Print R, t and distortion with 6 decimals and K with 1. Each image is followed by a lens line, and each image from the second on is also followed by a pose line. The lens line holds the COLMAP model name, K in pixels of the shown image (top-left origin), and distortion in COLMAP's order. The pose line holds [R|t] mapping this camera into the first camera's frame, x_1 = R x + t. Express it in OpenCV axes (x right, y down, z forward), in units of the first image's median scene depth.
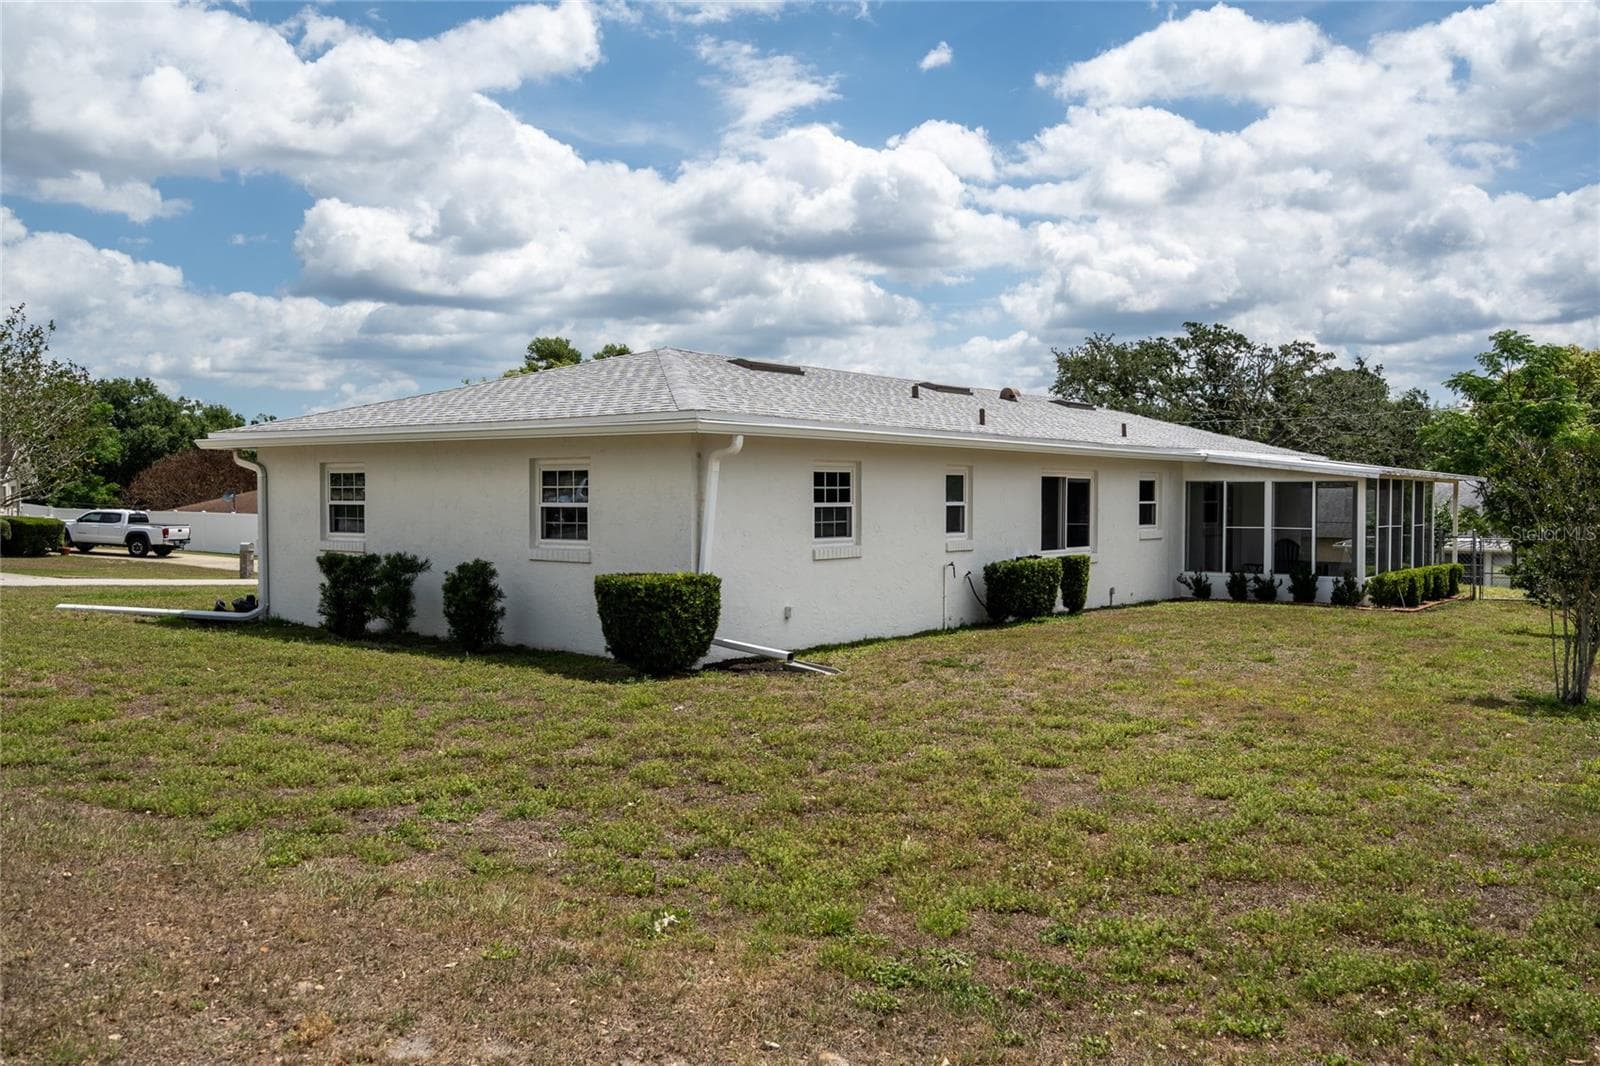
lens RADIAL K [[1360.5, 0, 800.0], [0, 1360.5, 533.0], [0, 0, 1]] dist [0.002294, 0.003176]
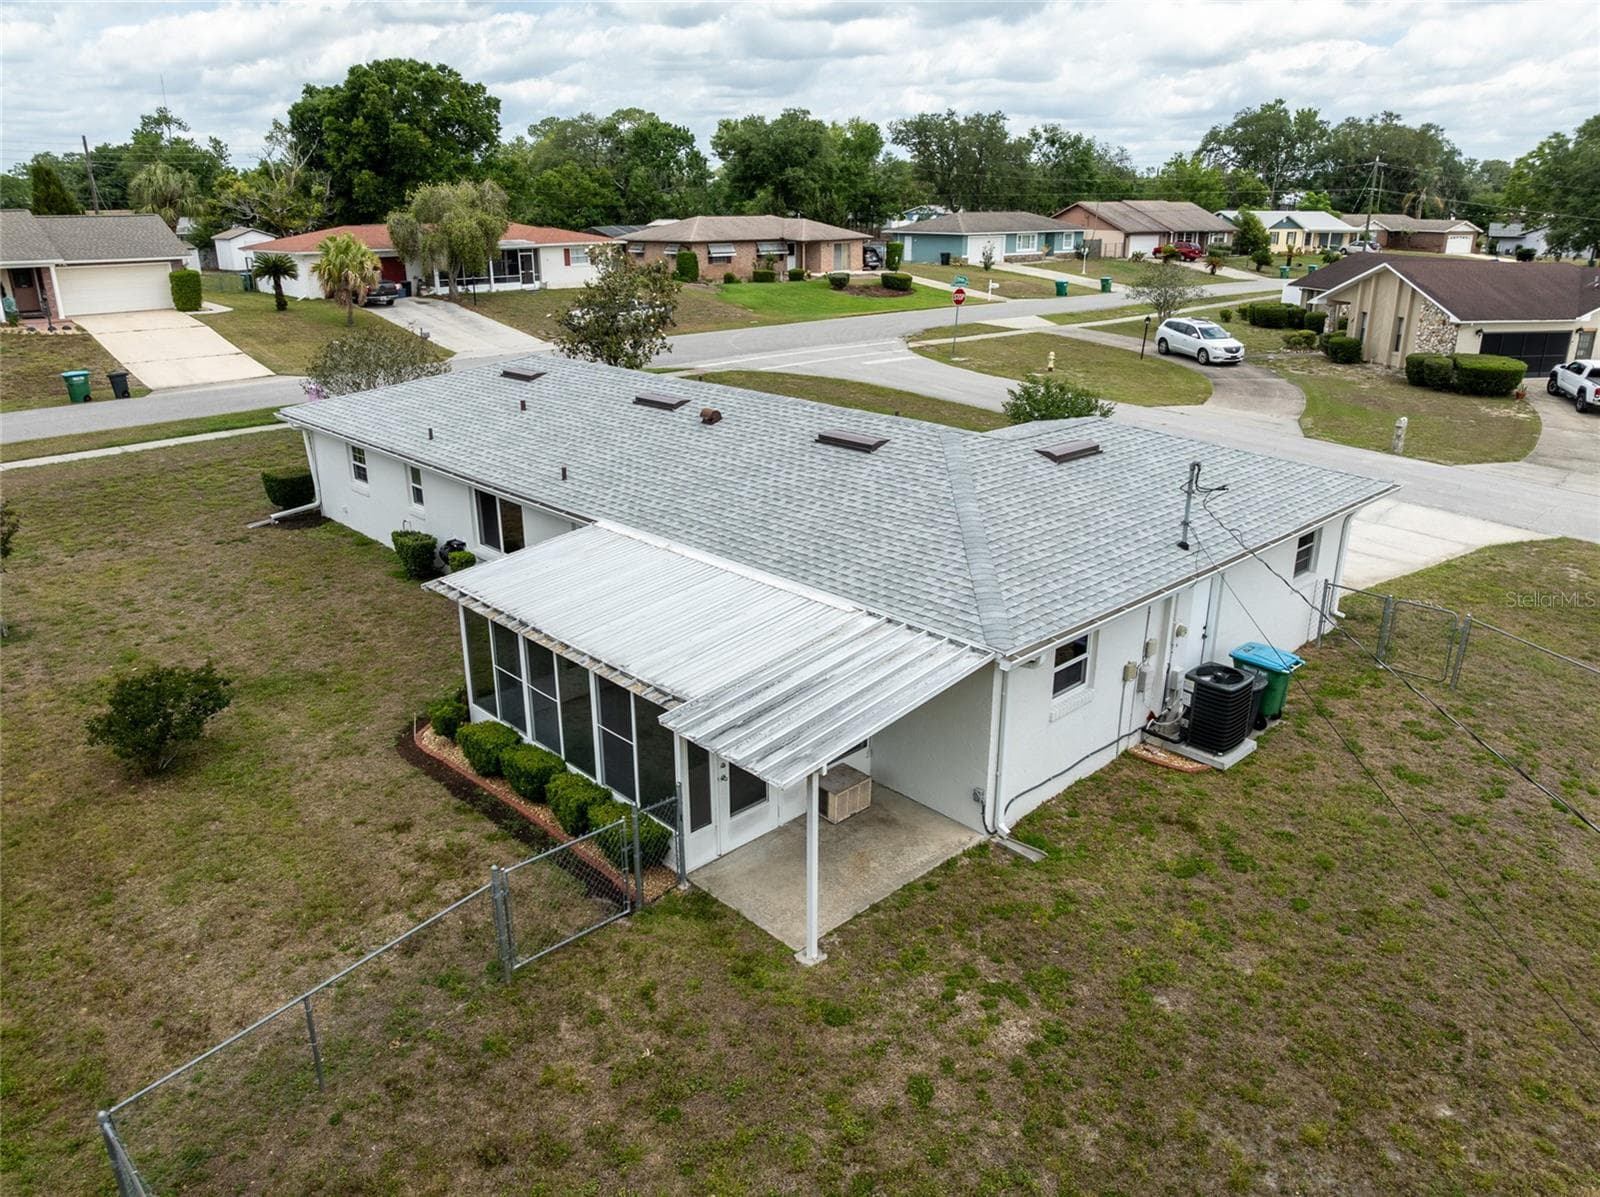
lens RADIAL K [[1133.5, 0, 800.0], [0, 1133.5, 598.5], [0, 0, 1]] dist [-0.039869, 0.001930]
pose [[-0.160303, 0.332324, -0.929443, 1.012759], [-0.026248, 0.939852, 0.340573, -0.279108], [0.986719, 0.078990, -0.141938, 1.276151]]
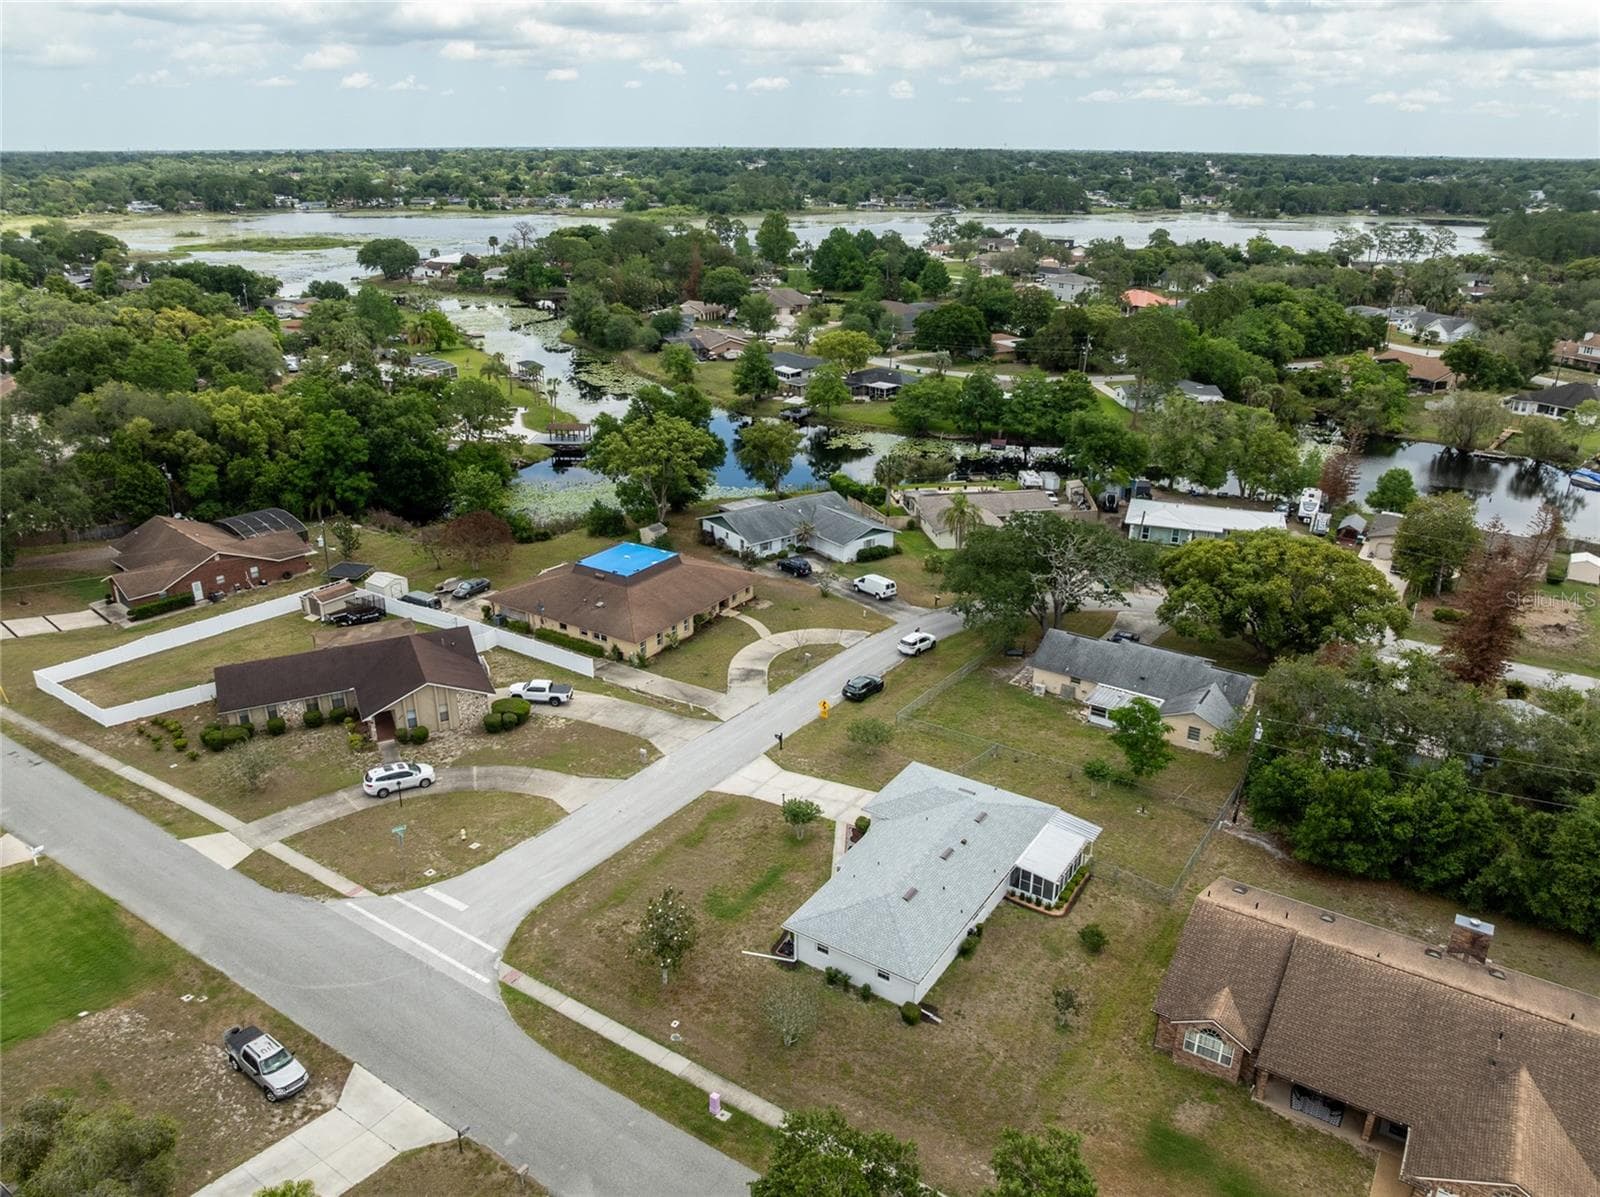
lens RADIAL K [[1133.5, 0, 800.0], [0, 1133.5, 598.5], [0, 0, 1]] dist [-0.039869, 0.001930]
pose [[0.997695, -0.022775, 0.063929, -0.467337], [-0.000832, 0.937829, 0.347095, -1.807403], [-0.067860, -0.346348, 0.935648, -1.576095]]
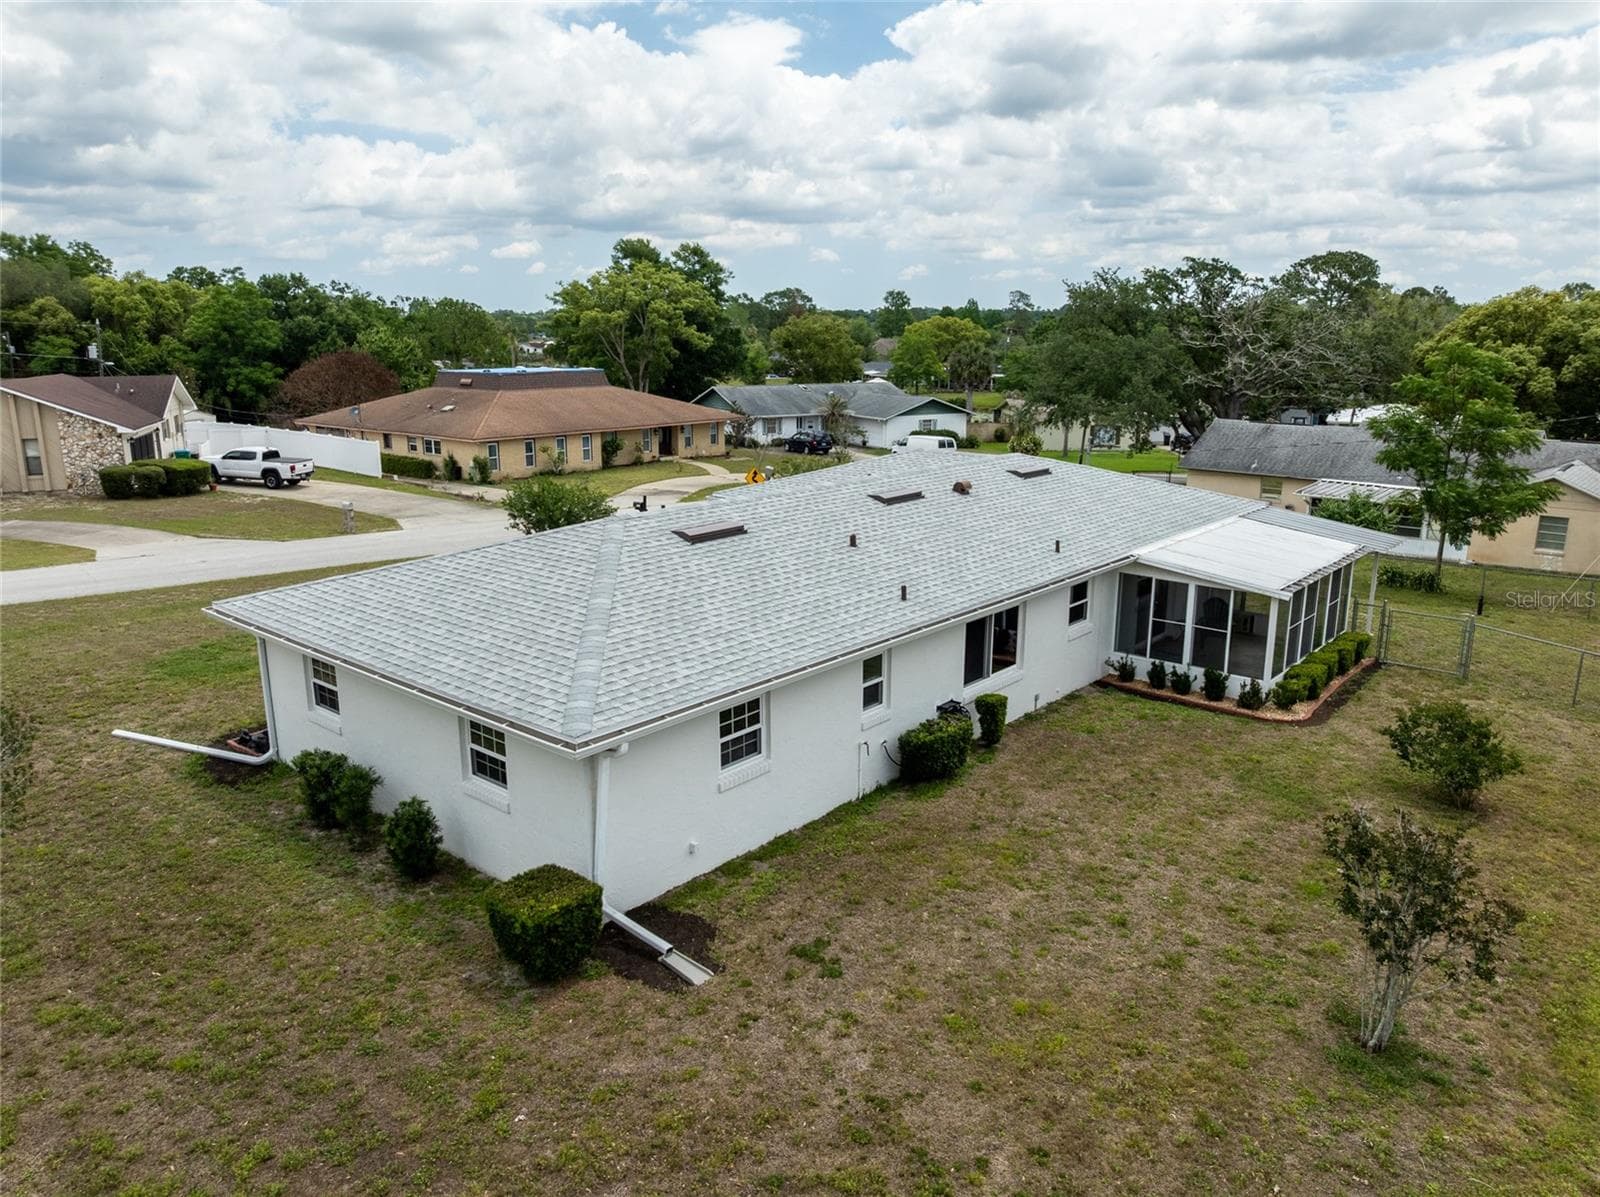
lens RADIAL K [[1133.5, 0, 800.0], [0, 1133.5, 598.5], [0, 0, 1]] dist [-0.039869, 0.001930]
pose [[0.998219, 0.014337, -0.057909, 0.083132], [-0.002178, 0.978805, 0.204782, -0.211728], [0.059617, -0.204291, 0.977093, 0.095822]]
